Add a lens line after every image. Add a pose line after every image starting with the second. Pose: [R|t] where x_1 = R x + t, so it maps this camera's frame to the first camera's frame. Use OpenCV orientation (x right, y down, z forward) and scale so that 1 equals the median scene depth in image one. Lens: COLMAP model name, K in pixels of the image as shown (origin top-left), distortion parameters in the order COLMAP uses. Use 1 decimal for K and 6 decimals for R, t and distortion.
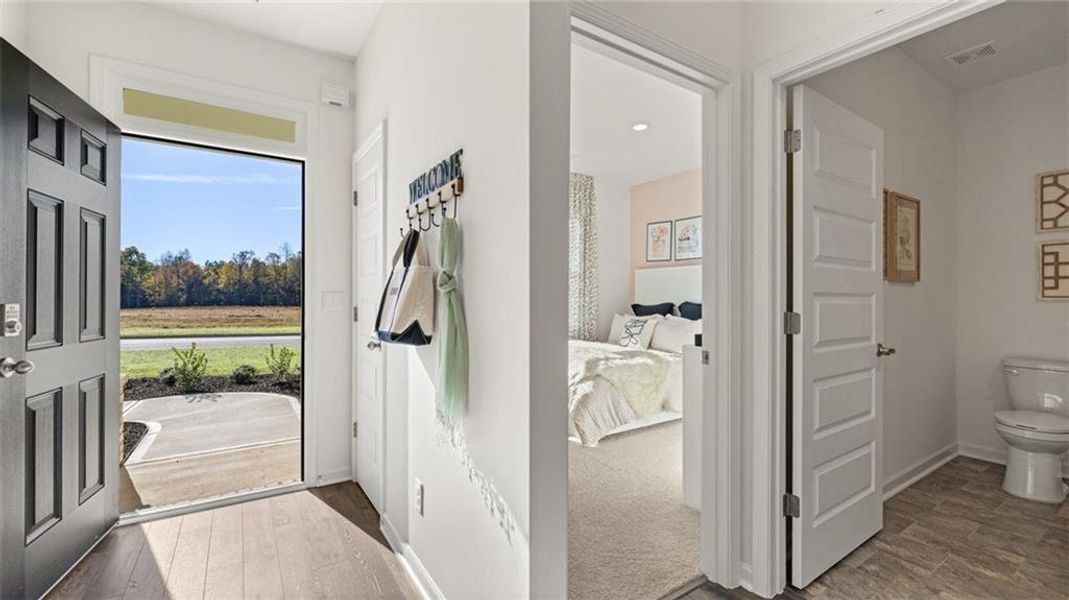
lens RADIAL K [[442.7, 0, 531.2], [0, 442.7, 300.2], [0, 0, 1]] dist [-0.000375, -0.000074]
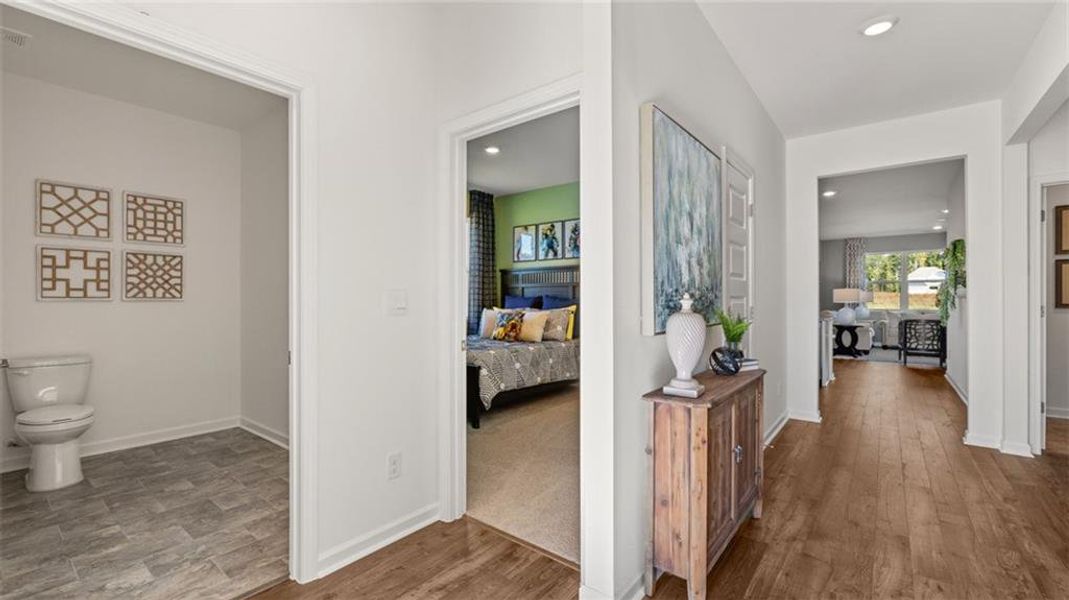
lens RADIAL K [[442.7, 0, 531.8], [0, 442.7, 299.4], [0, 0, 1]] dist [-0.000375, -0.000074]
pose [[-0.307308, 0.002174, 0.951608, -0.203715], [0.002396, 0.999996, -0.001511, 0.001963], [-0.951607, 0.001816, -0.307312, 0.221552]]
